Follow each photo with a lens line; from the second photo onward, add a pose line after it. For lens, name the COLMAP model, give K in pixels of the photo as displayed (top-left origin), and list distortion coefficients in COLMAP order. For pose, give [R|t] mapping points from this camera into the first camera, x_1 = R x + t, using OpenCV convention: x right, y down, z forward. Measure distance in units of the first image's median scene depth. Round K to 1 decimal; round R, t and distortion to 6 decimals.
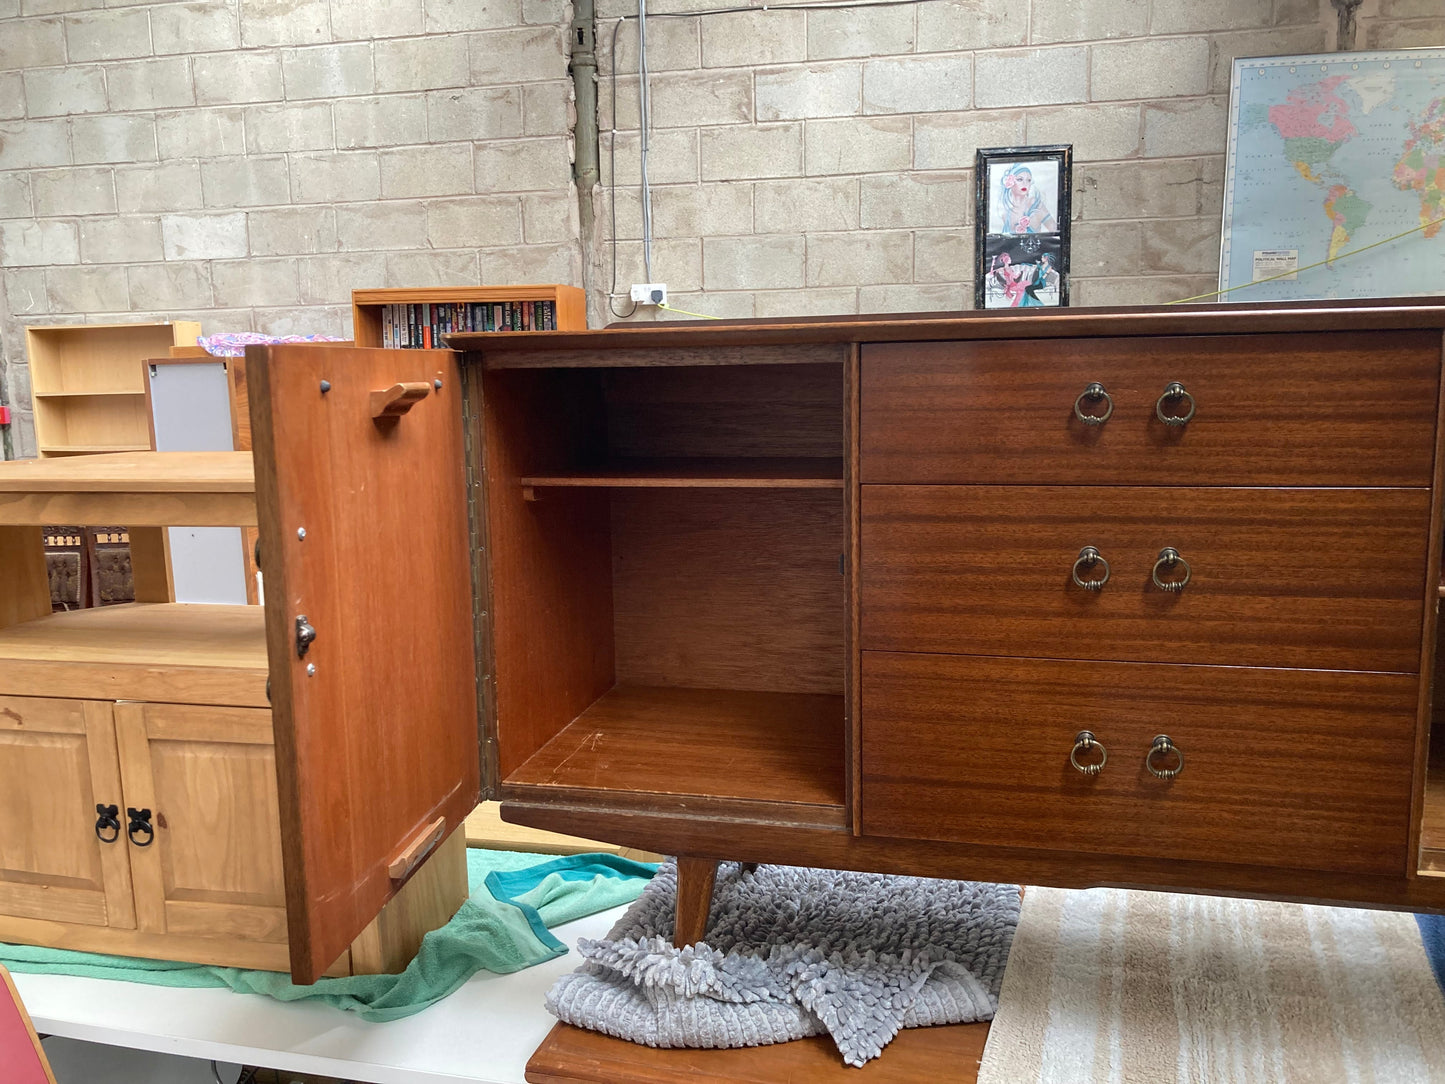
lens RADIAL K [[1184.8, 0, 713.8], [0, 1184.8, 539.9], [0, 0, 1]] dist [0.021353, -0.017631]
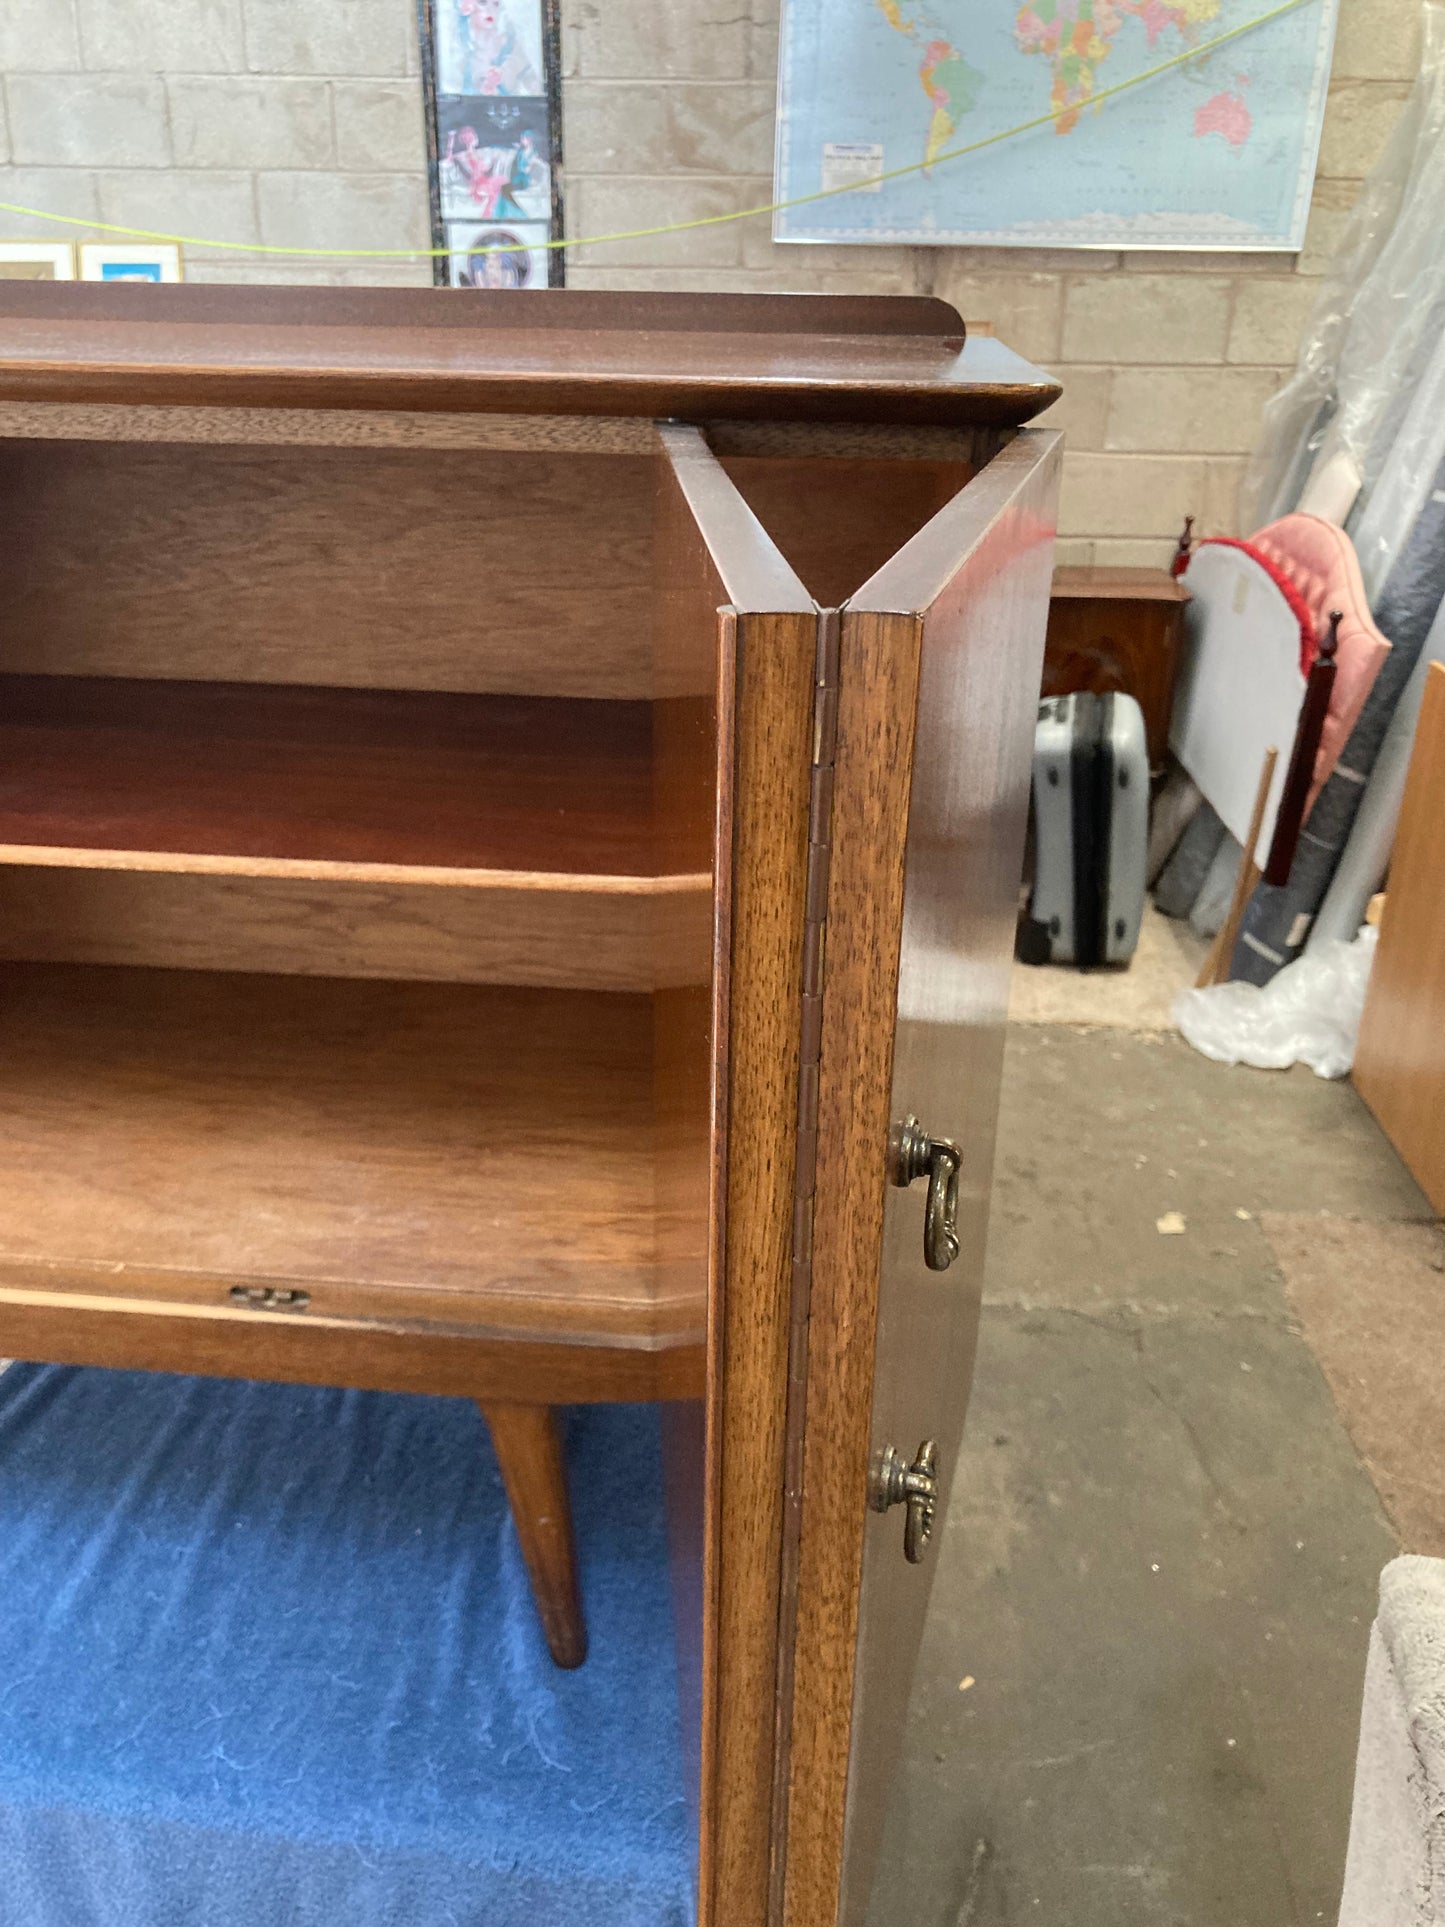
lens RADIAL K [[1580.0, 0, 703.9], [0, 1580.0, 954.2], [0, 0, 1]] dist [0.021353, -0.017631]
pose [[0.990811, -0.021015, 0.133608, 0.257043], [-0.013574, 0.967417, 0.252823, -0.025018], [-0.134568, -0.252313, 0.958243, 0.034024]]
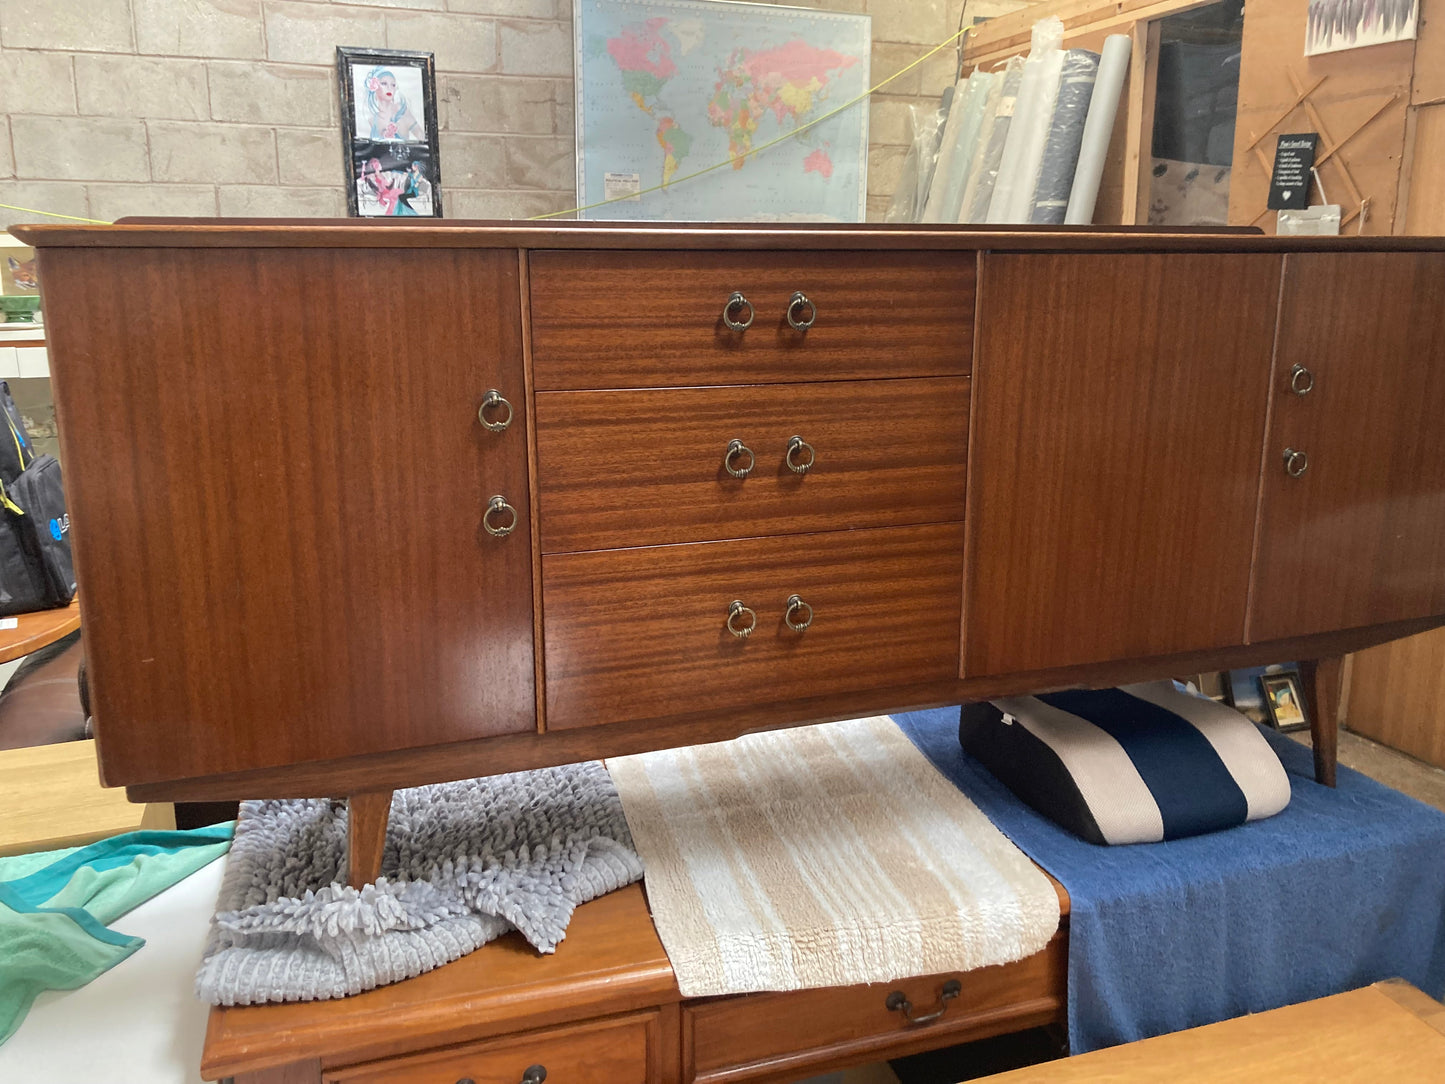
lens RADIAL K [[1184.8, 0, 717.7], [0, 1184.8, 521.7], [0, 0, 1]] dist [0.021353, -0.017631]
pose [[0.839933, -0.099300, 0.533528, -0.072781], [0.067854, 0.994618, 0.078296, -0.001296], [-0.538431, -0.029561, 0.842151, 0.013868]]
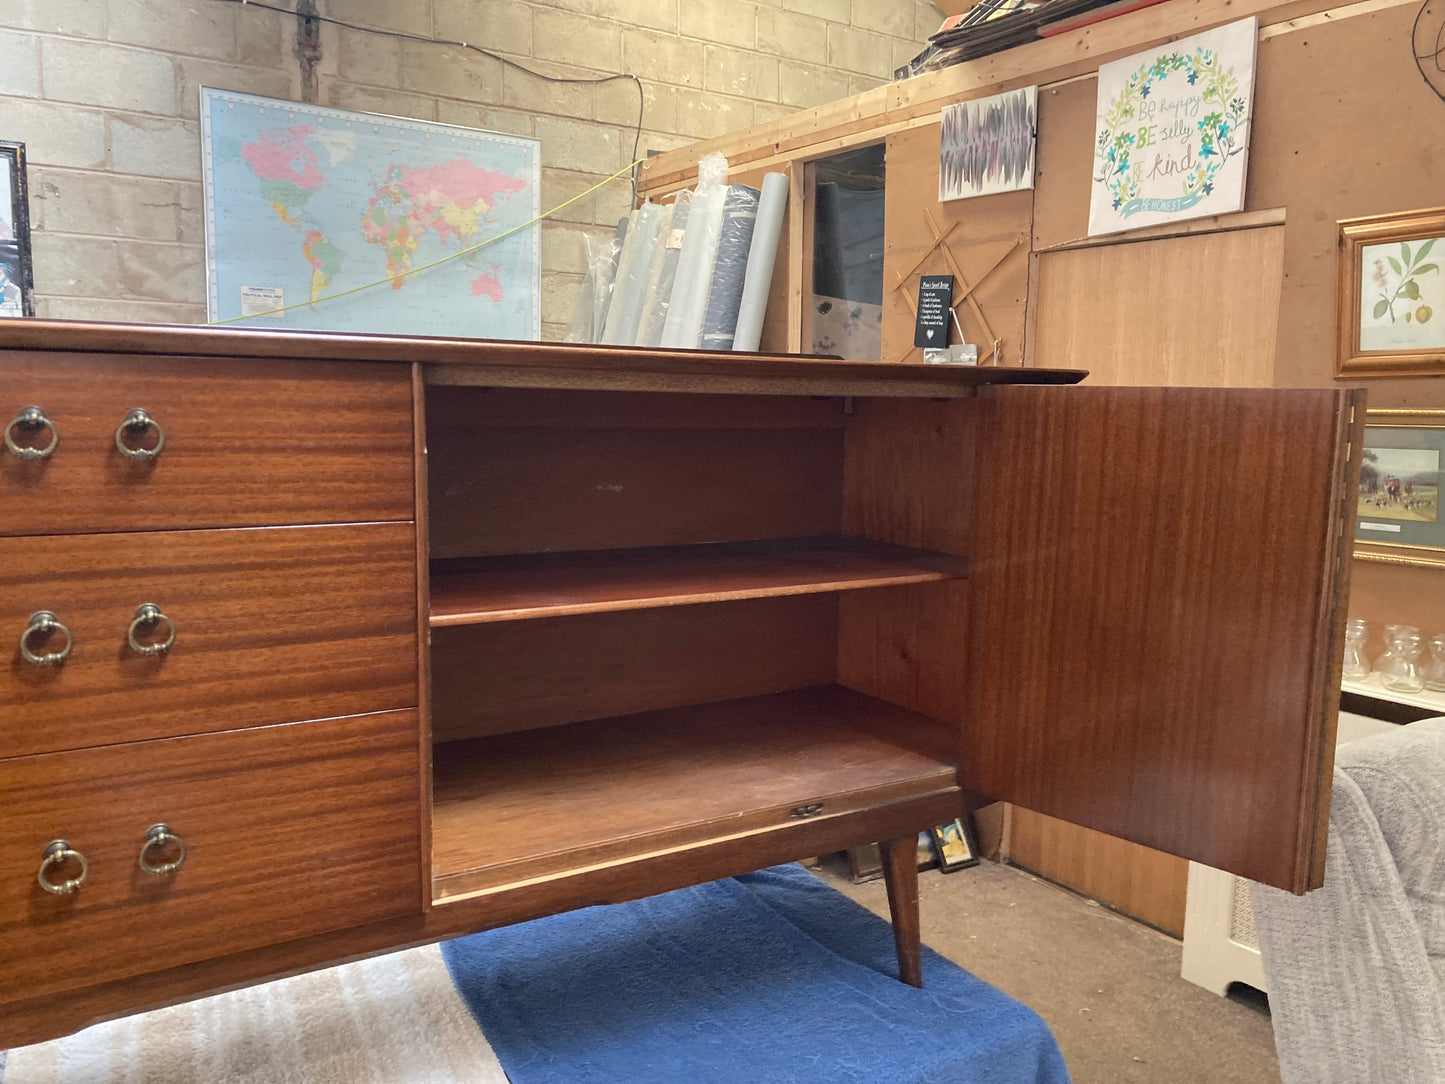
lens RADIAL K [[1184.8, 0, 731.0], [0, 1184.8, 556.5], [0, 0, 1]] dist [0.021353, -0.017631]
pose [[0.696271, -0.063576, 0.714958, 0.016180], [0.075375, 0.997039, 0.015255, -0.002053], [-0.713811, 0.043268, 0.699001, 0.025474]]
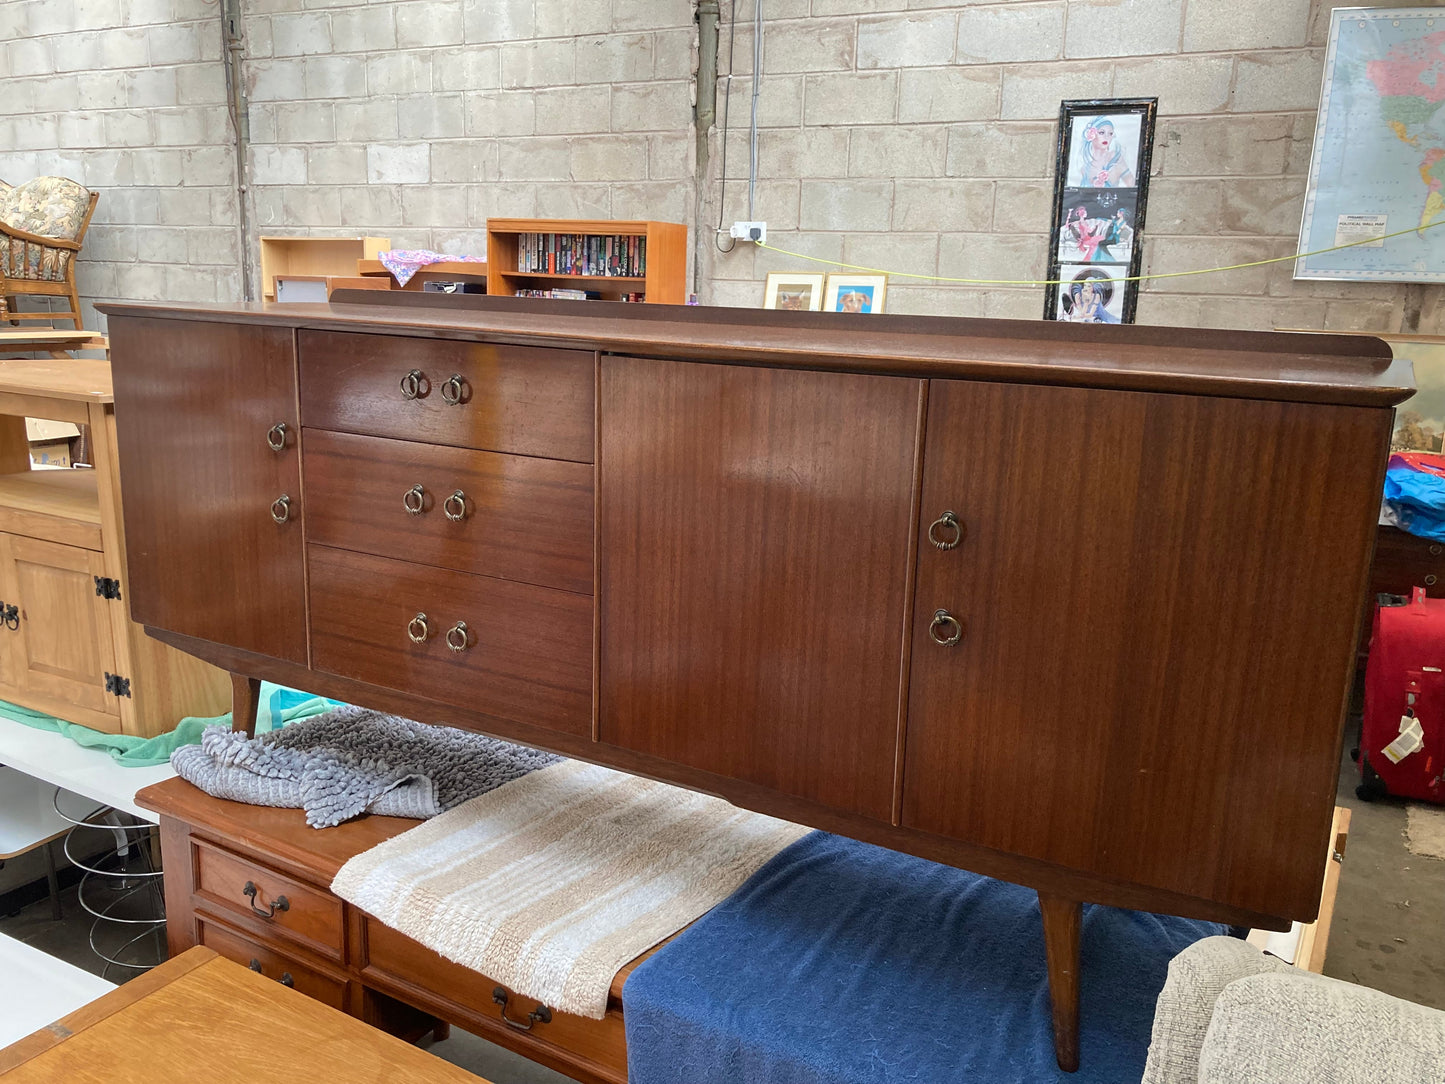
lens RADIAL K [[1184.8, 0, 726.8], [0, 1184.8, 541.4], [0, 0, 1]] dist [0.021353, -0.017631]
pose [[0.962950, 0.106486, -0.247768, 0.244383], [-0.088159, 0.992562, 0.083957, -0.018659], [0.254865, -0.059004, 0.965175, -0.066880]]
